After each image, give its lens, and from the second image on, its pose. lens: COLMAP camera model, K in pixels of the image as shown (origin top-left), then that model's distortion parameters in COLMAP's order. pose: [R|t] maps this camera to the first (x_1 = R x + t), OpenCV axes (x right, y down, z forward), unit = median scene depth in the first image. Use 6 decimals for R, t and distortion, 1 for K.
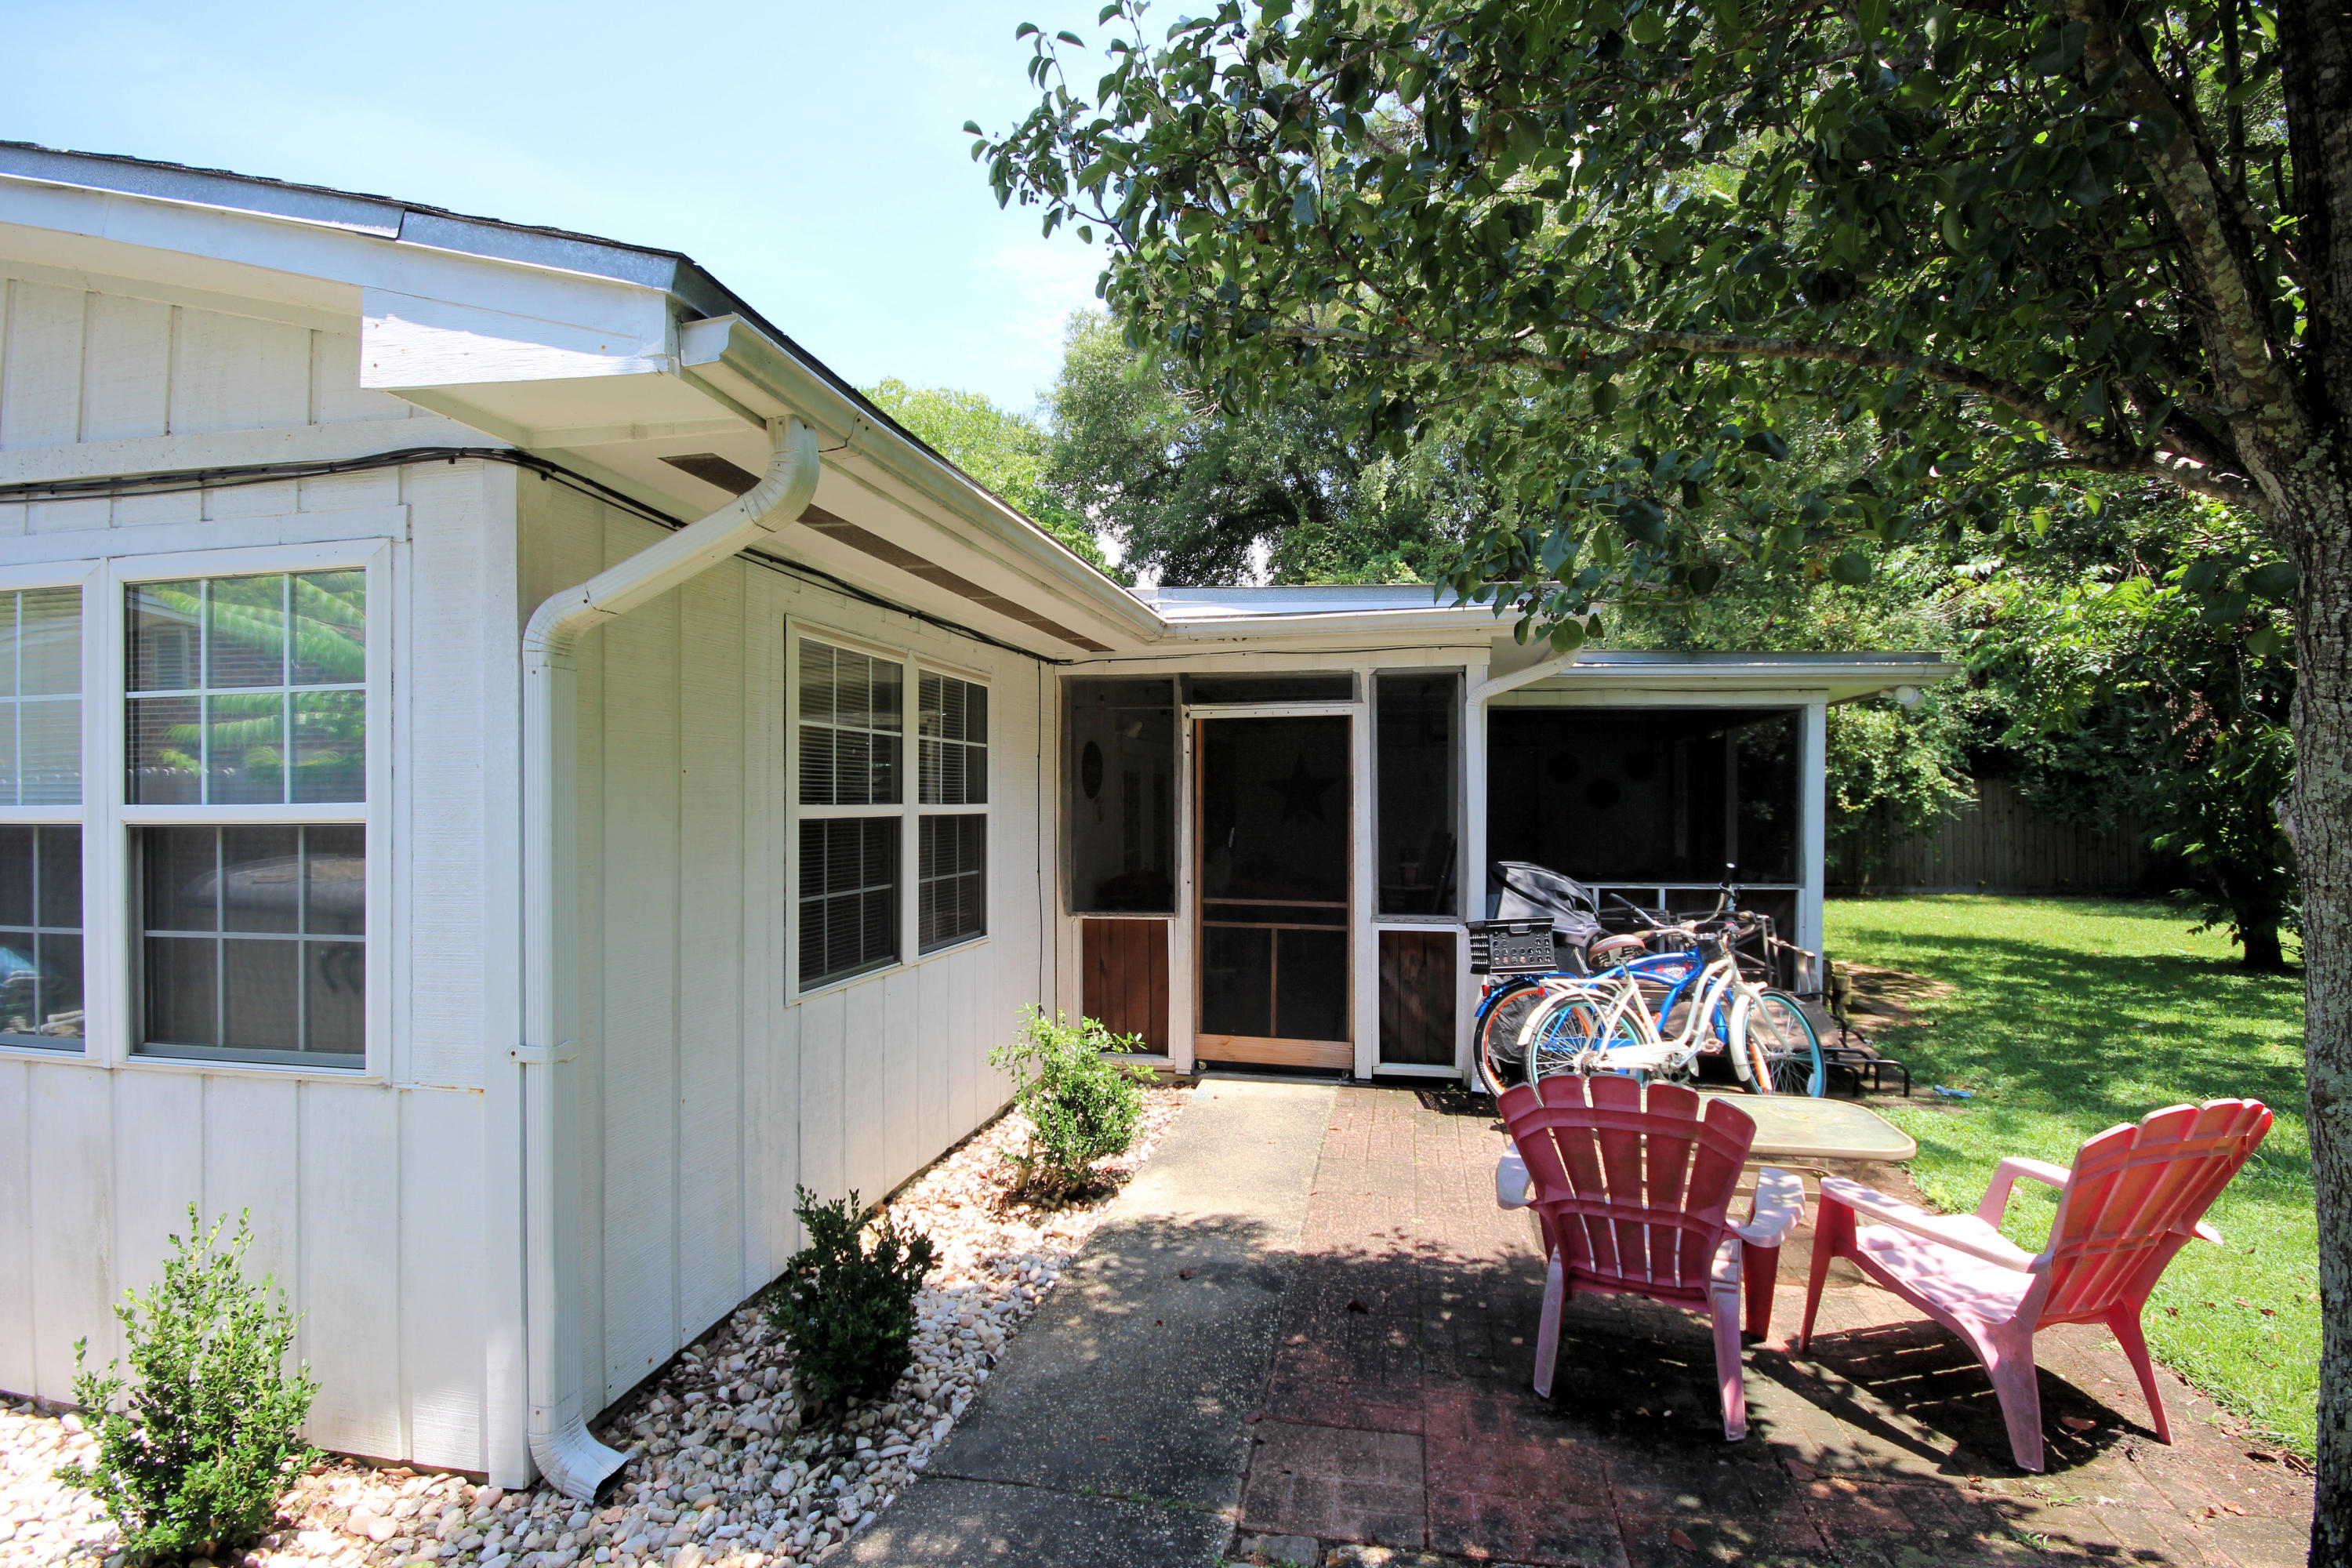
lens RADIAL K [[1084.4, 0, 1192.1], [0, 1084.4, 793.1], [0, 0, 1]] dist [0.015199, -0.014670]
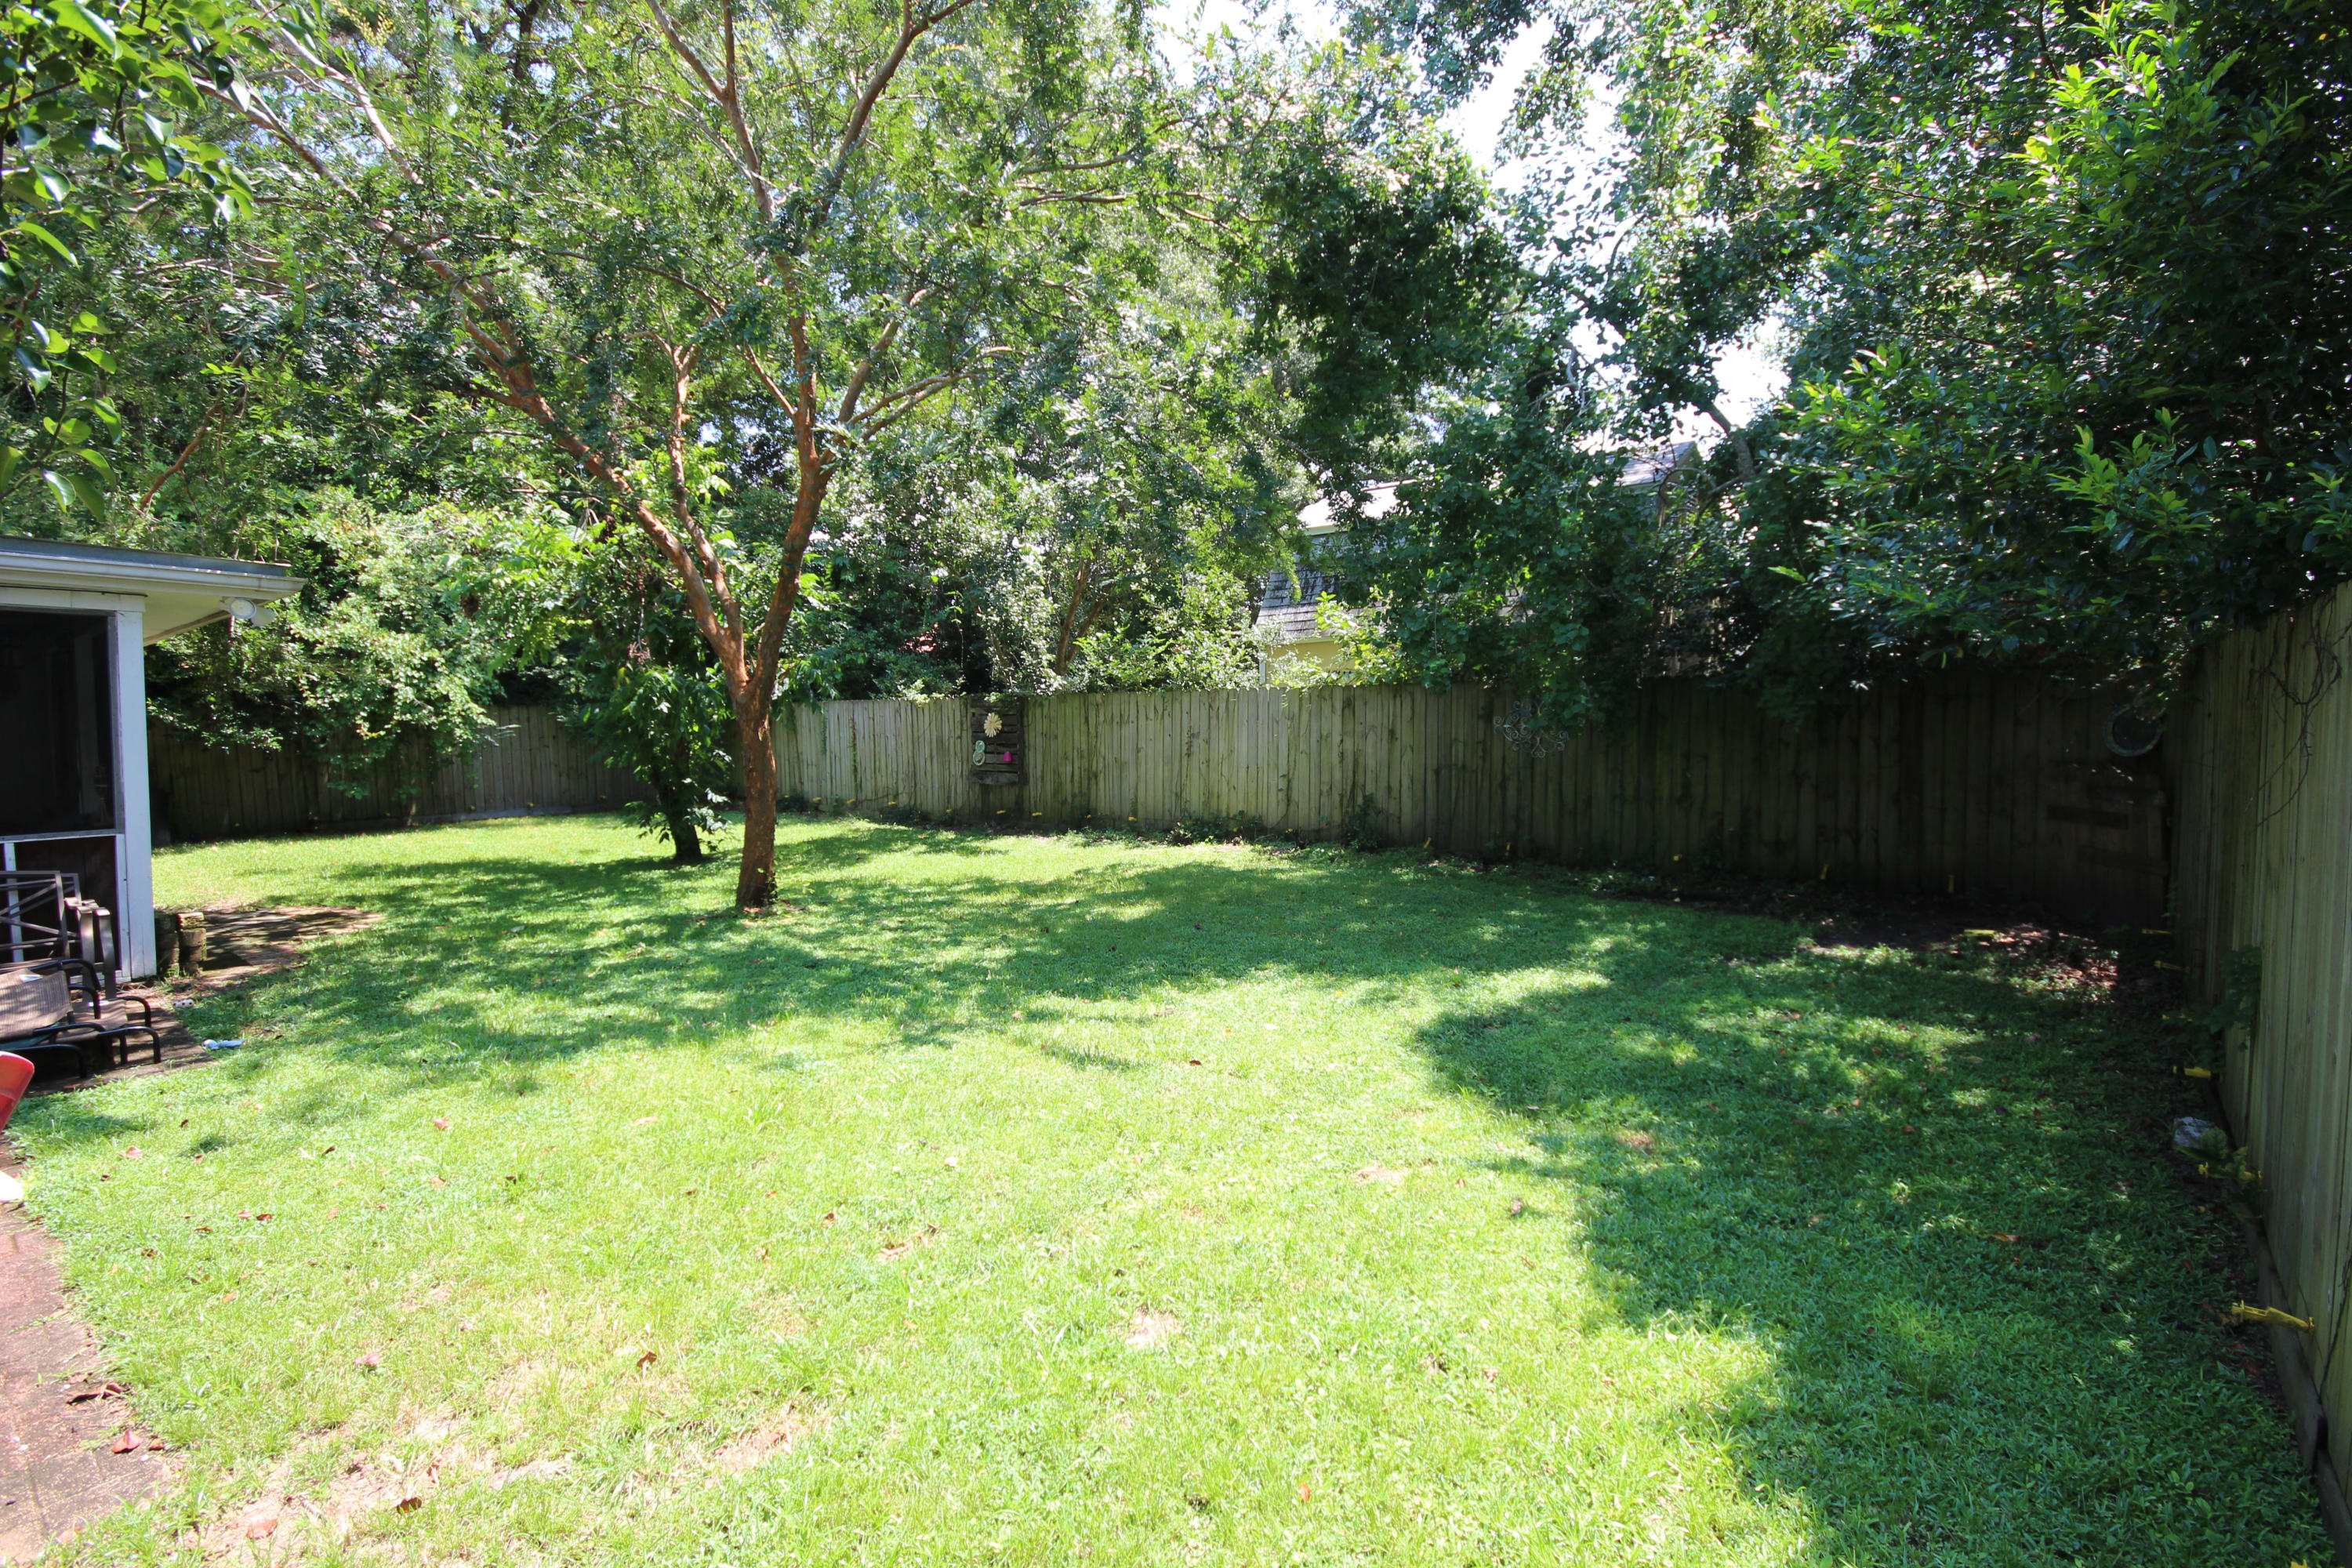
lens RADIAL K [[1088.2, 0, 1188.2], [0, 1088.2, 785.7], [0, 0, 1]] dist [-0.002001, -0.001032]
pose [[0.461792, -0.053070, 0.885399, 0.425291], [-0.001553, 0.998159, 0.060639, -0.001857], [-0.886987, -0.029377, 0.460859, -0.230504]]
